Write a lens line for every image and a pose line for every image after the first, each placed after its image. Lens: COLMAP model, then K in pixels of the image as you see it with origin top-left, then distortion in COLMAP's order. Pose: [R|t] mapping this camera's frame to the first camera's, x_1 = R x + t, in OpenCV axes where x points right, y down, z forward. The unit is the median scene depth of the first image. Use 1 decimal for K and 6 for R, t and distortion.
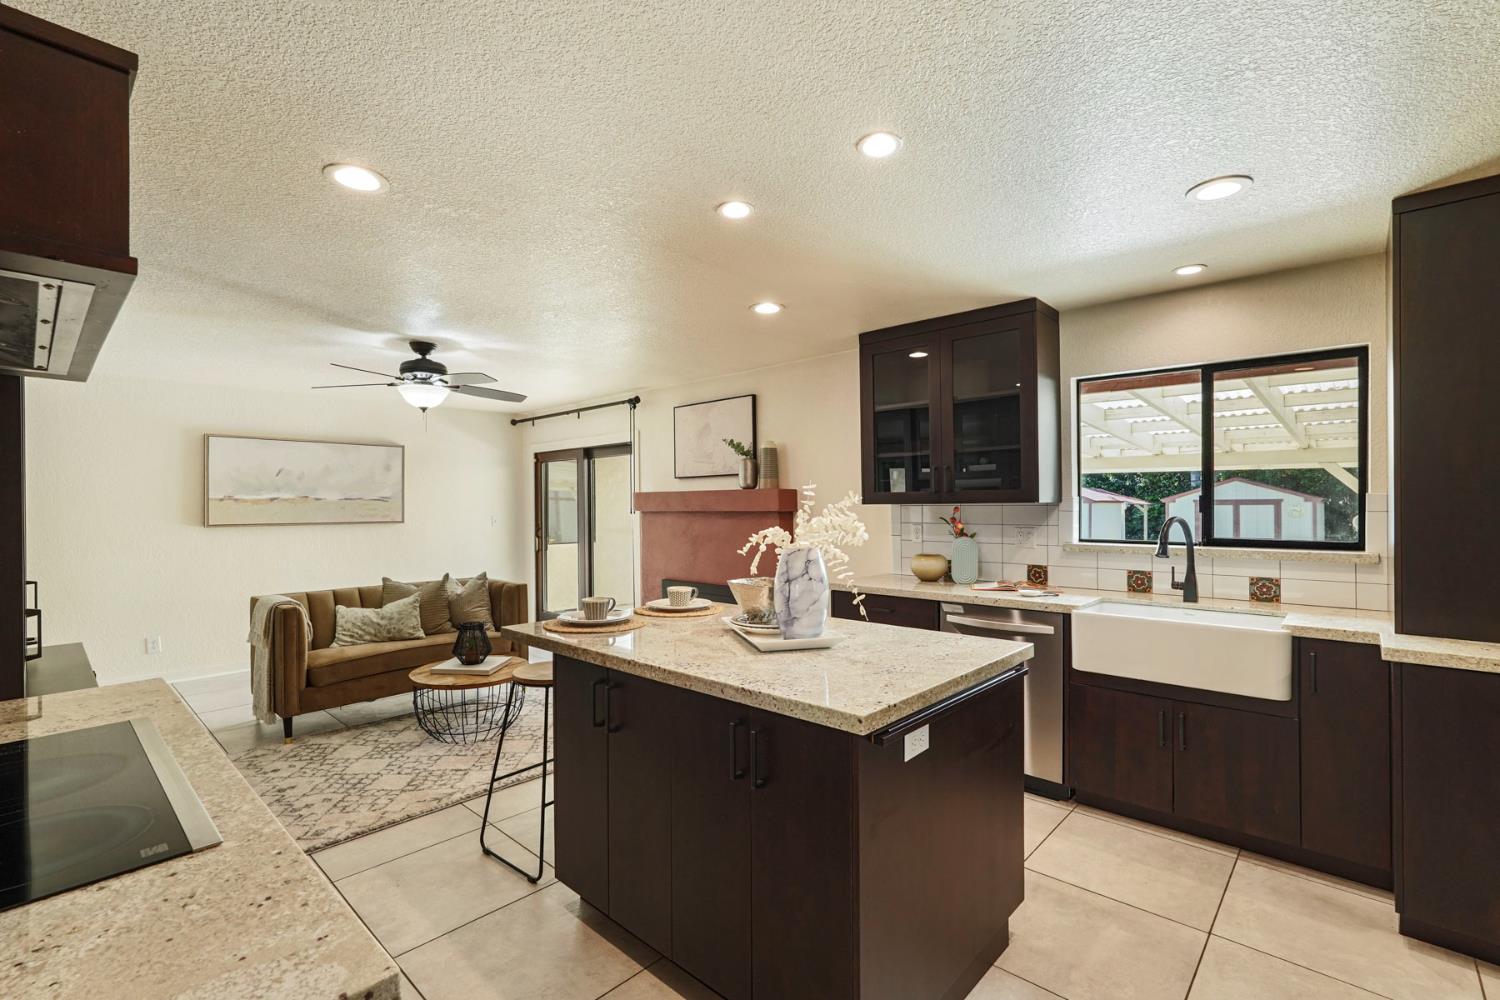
lens RADIAL K [[666.4, 0, 744.5], [0, 666.4, 505.9], [0, 0, 1]] dist [-0.004771, 0.000509]
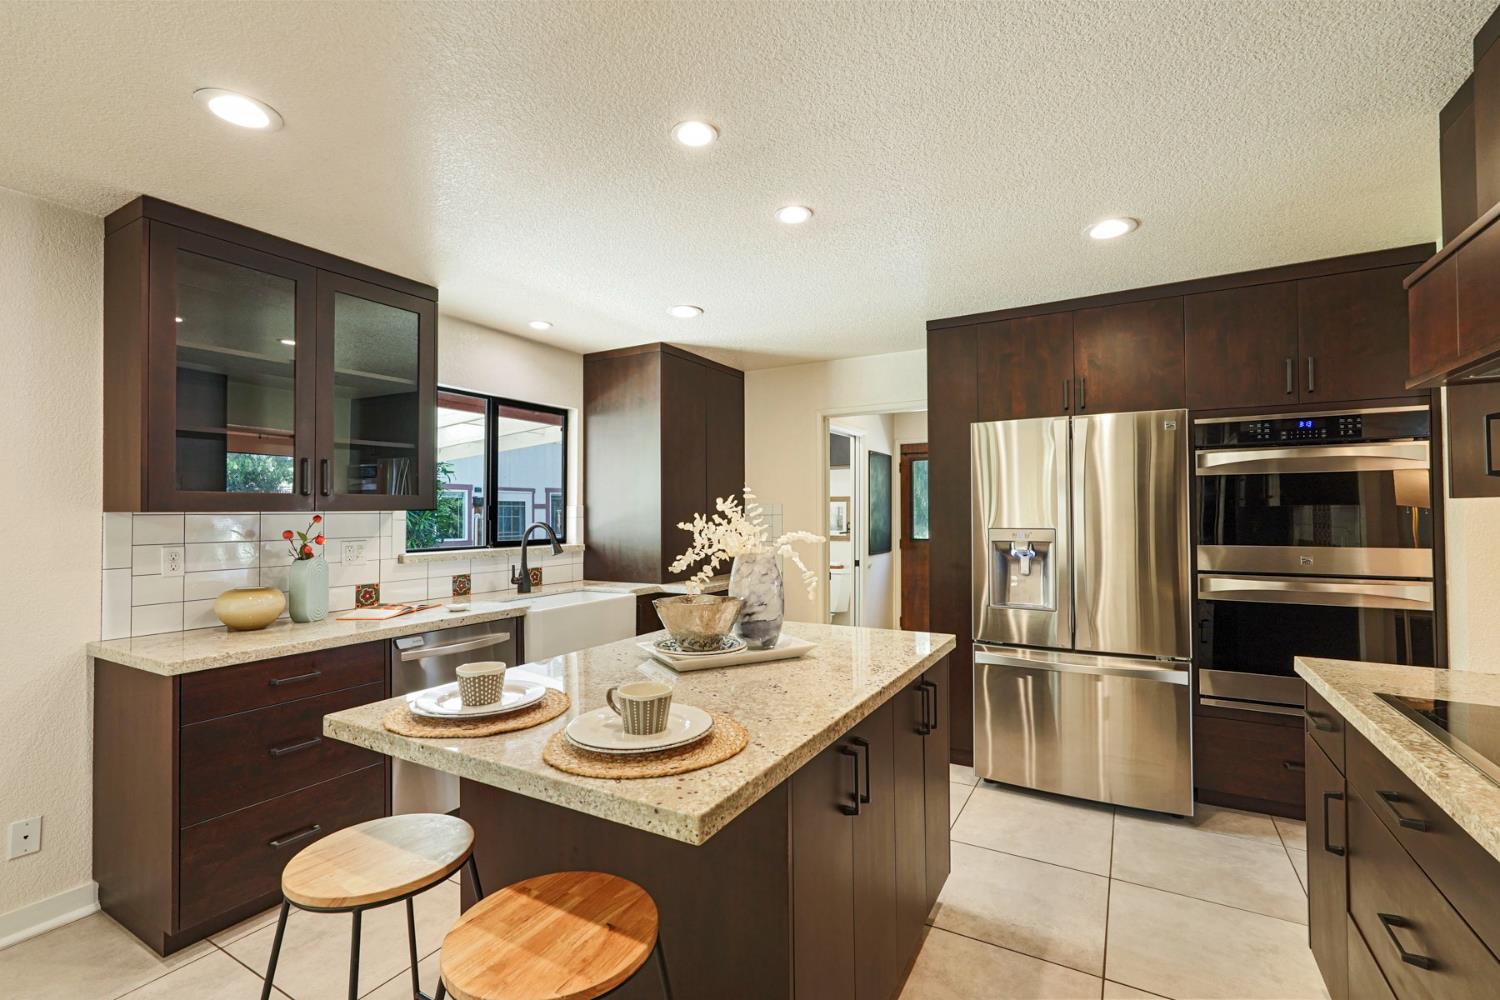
lens RADIAL K [[666.4, 0, 778.3], [0, 666.4, 500.0], [0, 0, 1]] dist [-0.004771, 0.000509]
pose [[-0.242809, 0.030258, 0.969602, -0.561778], [0.018097, 0.999481, -0.026659, 0.014604], [-0.969905, 0.011074, -0.243230, 0.764719]]
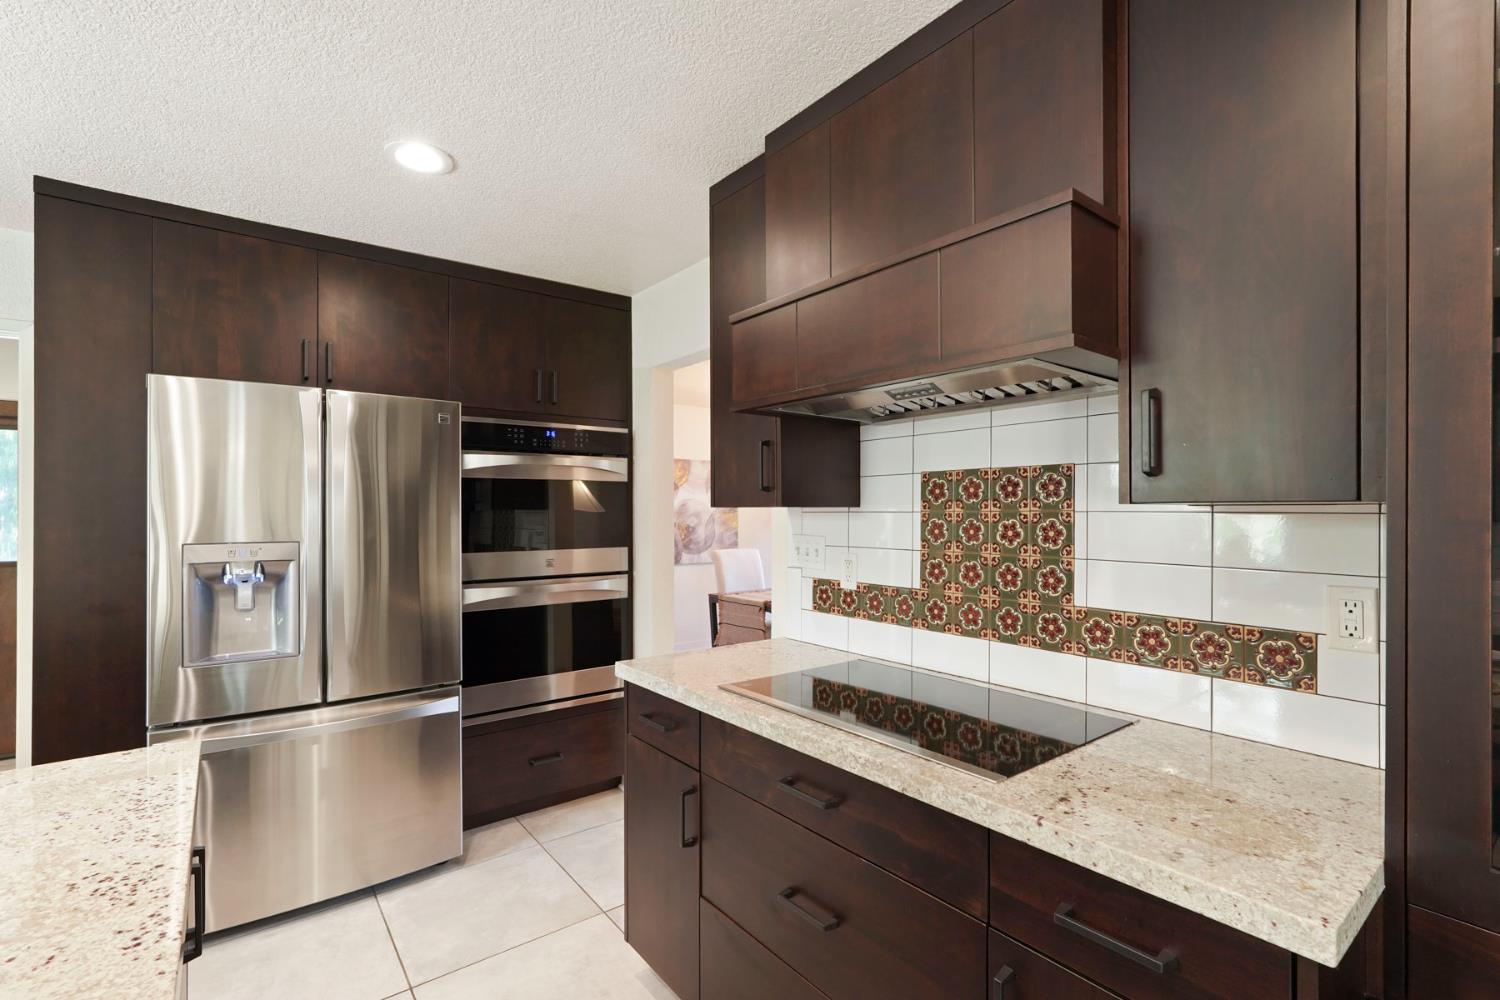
lens RADIAL K [[666.4, 0, 735.4], [0, 666.4, 506.1], [0, 0, 1]] dist [-0.004771, 0.000509]
pose [[-0.984891, 0.013689, 0.172634, -0.301987], [0.014304, 0.999895, 0.002316, 0.006213], [-0.172584, 0.004750, -0.984983, 0.747779]]
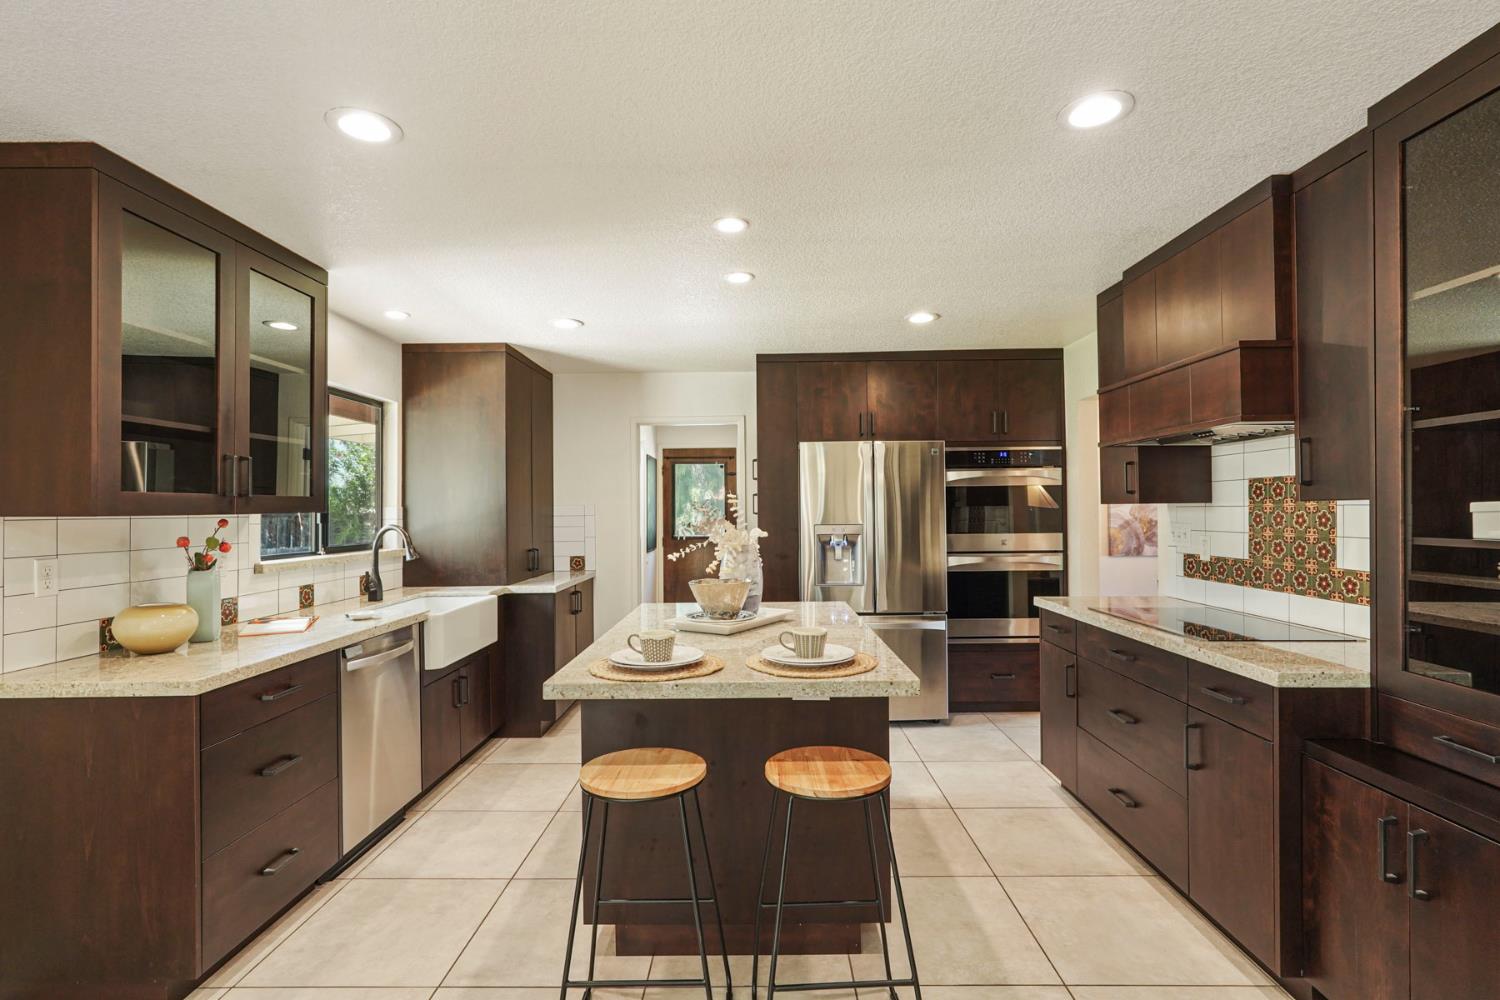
lens RADIAL K [[711.3, 0, 772.2], [0, 711.3, 501.2], [0, 0, 1]] dist [-0.002200, 0.000148]
pose [[-0.693310, 0.024612, 0.720219, -0.599146], [0.023732, 0.999654, -0.011316, 0.004847], [-0.720249, 0.009247, -0.693654, 1.213359]]
